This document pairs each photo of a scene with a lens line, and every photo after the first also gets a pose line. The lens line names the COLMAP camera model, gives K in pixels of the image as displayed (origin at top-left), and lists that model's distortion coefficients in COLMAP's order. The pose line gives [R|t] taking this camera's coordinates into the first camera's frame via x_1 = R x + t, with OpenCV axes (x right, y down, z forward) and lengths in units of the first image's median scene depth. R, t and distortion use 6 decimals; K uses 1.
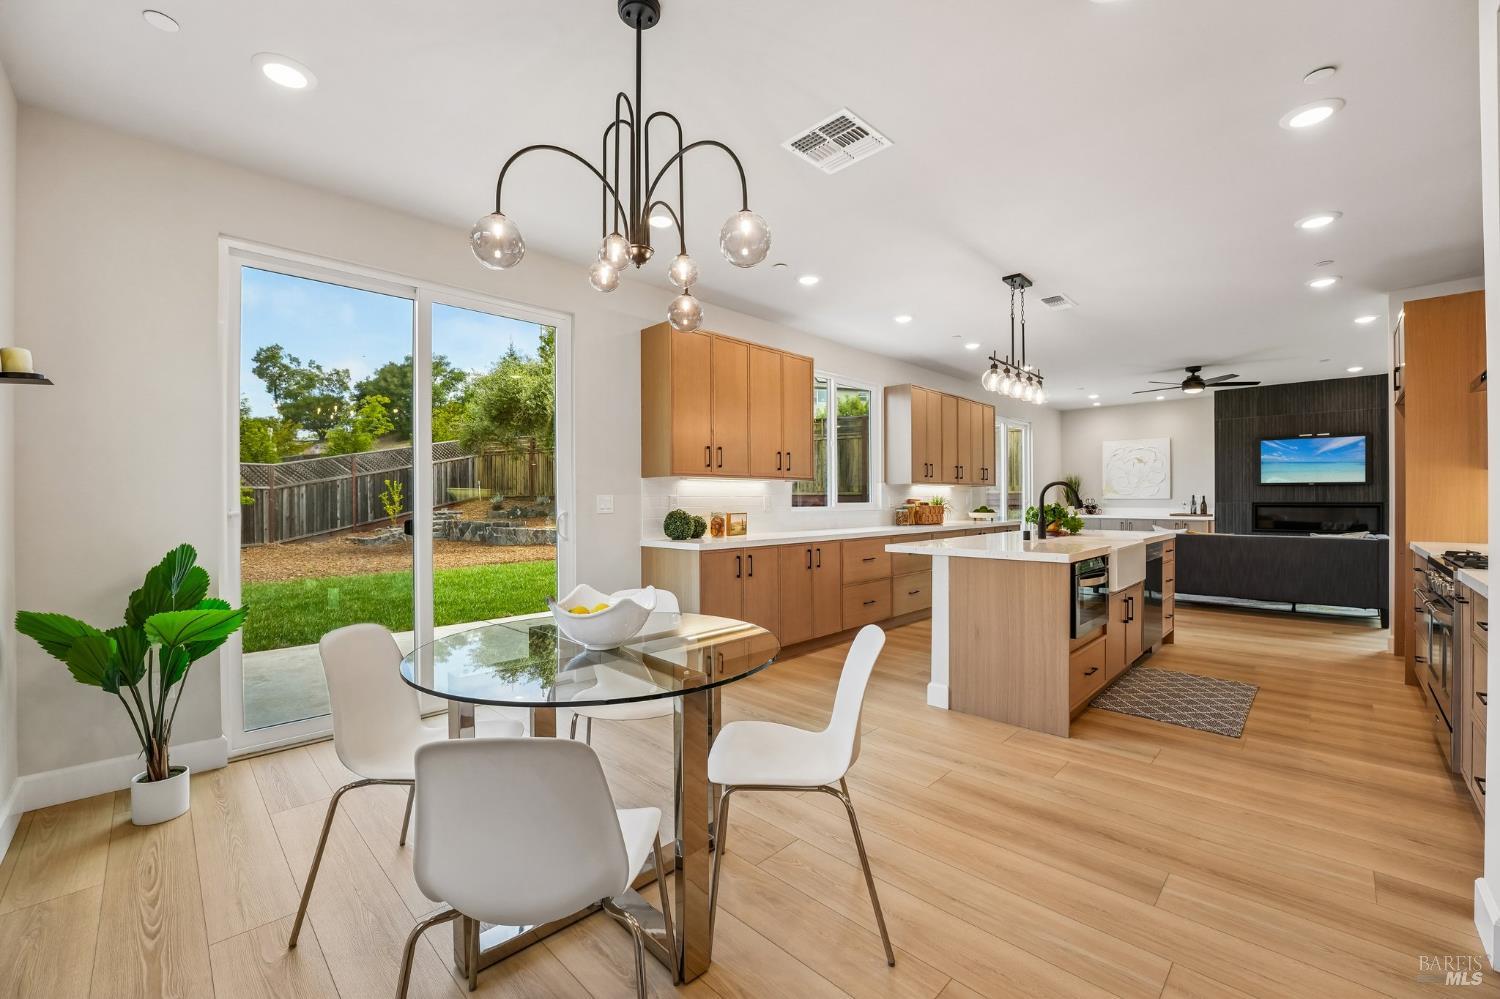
lens RADIAL K [[608.9, 0, 737.7], [0, 608.9, 495.4], [0, 0, 1]] dist [-0.034014, 0.007873]
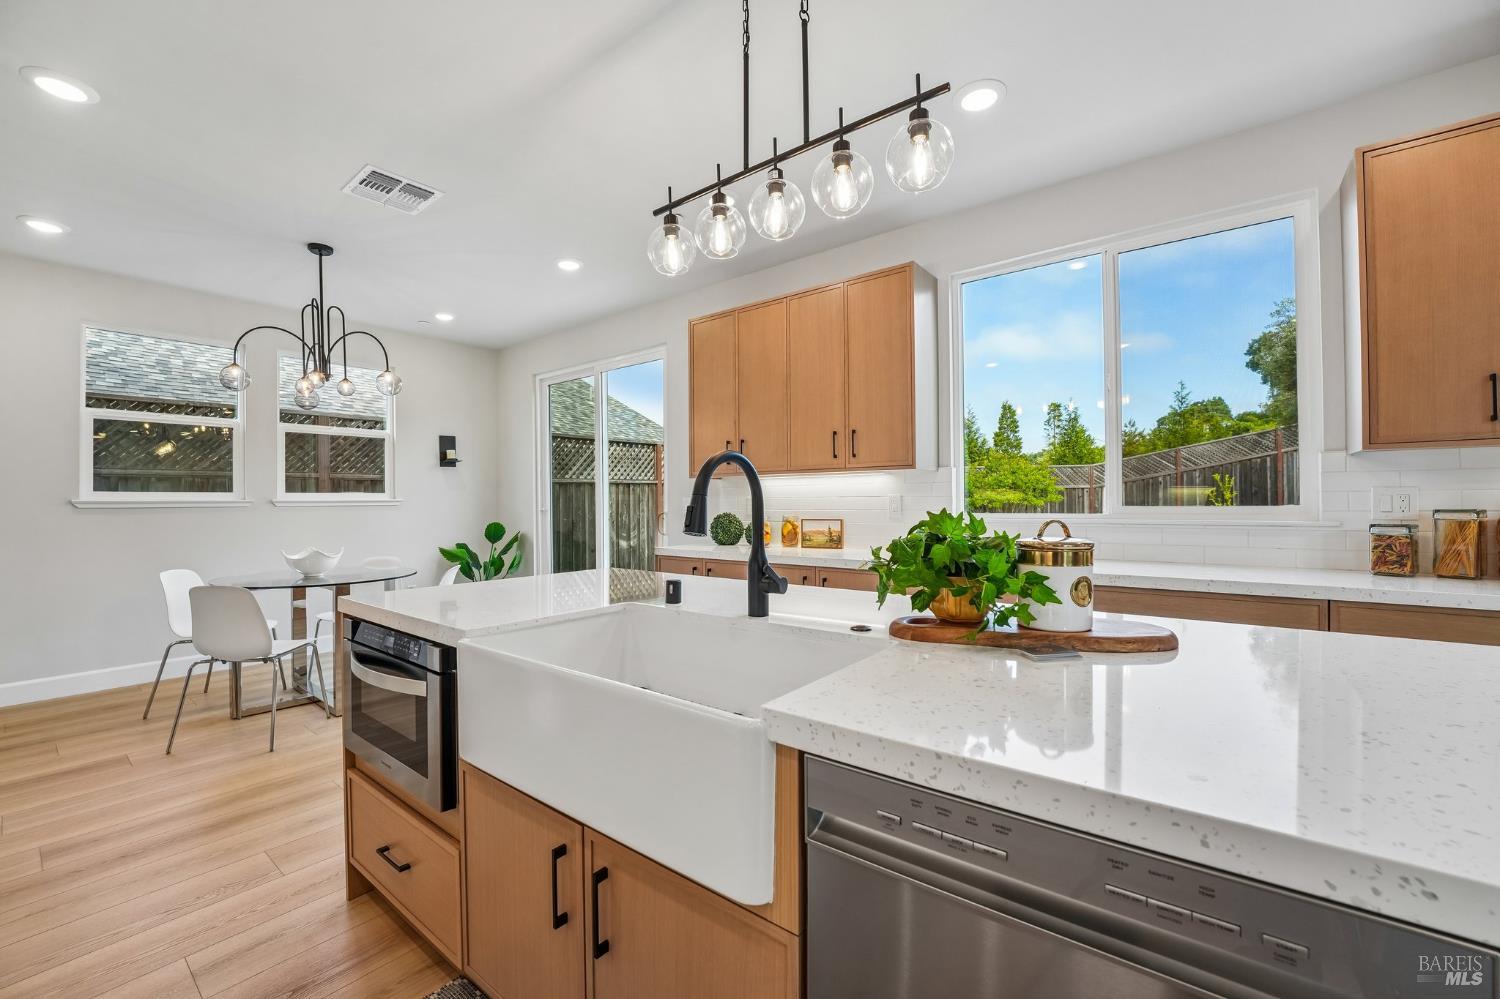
lens RADIAL K [[601.6, 0, 742.6], [0, 601.6, 503.4], [0, 0, 1]] dist [-0.023633, 0.000251]
pose [[0.131006, 0.005349, -0.991367, 0.482467], [0.013988, 0.999876, 0.007243, 0.002071], [0.991283, -0.014816, 0.130915, 0.535211]]
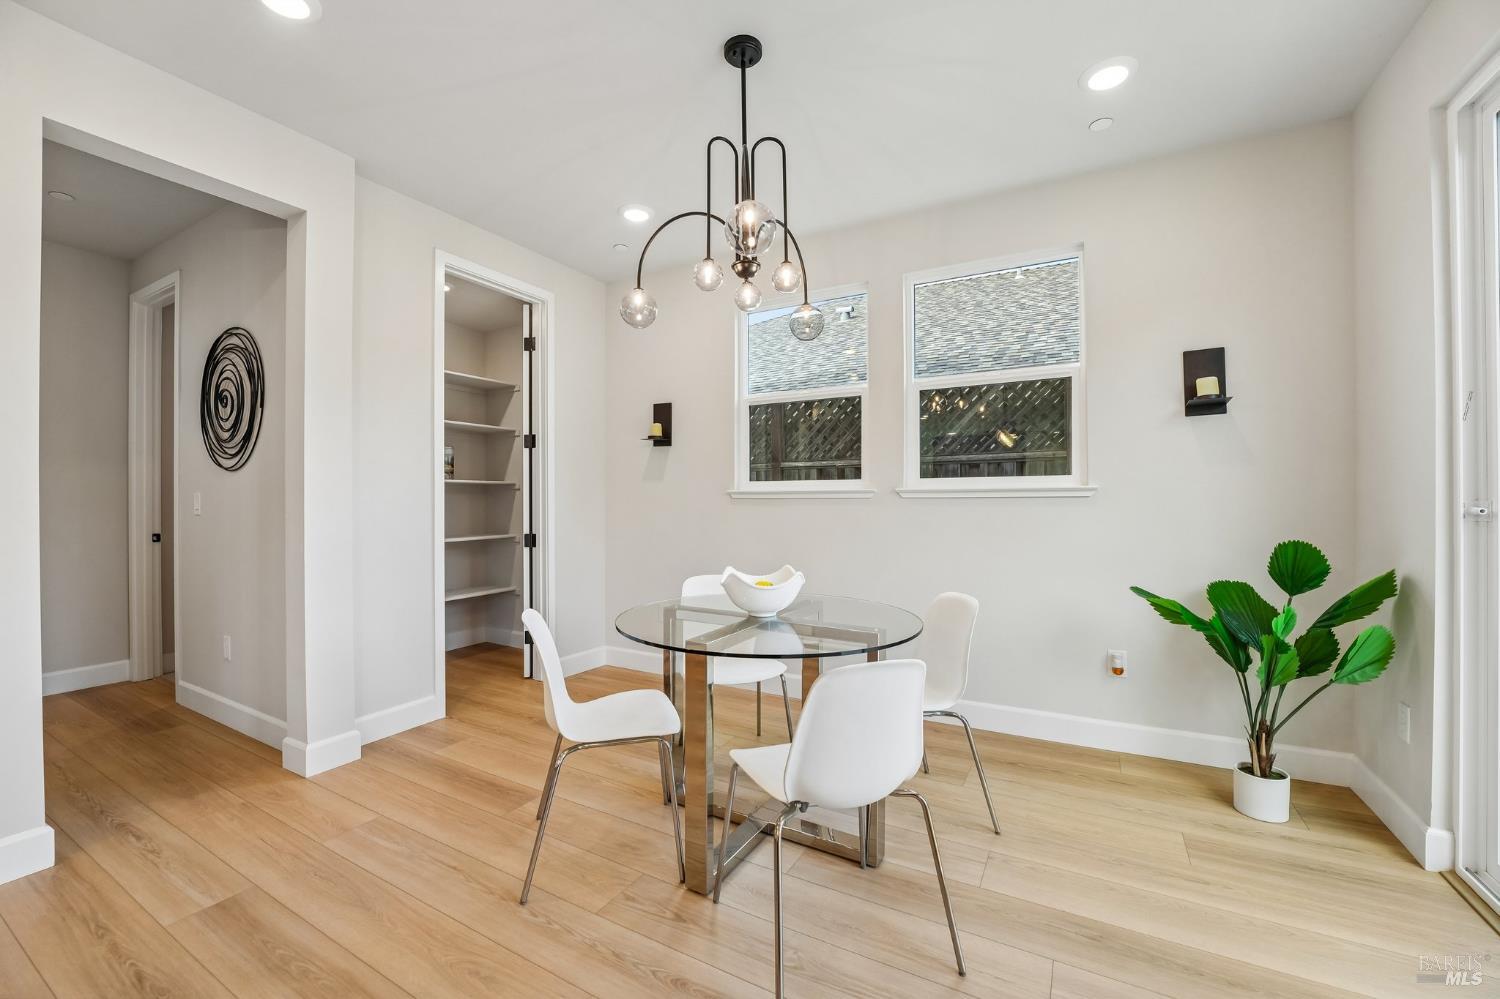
lens RADIAL K [[608.9, 0, 737.7], [0, 608.9, 495.4], [0, 0, 1]] dist [-0.034014, 0.007873]
pose [[-0.961226, 0.004775, -0.275722, 0.040172], [0.009335, 0.999840, -0.015231, 0.006954], [0.275605, -0.017214, -0.961117, 0.529534]]
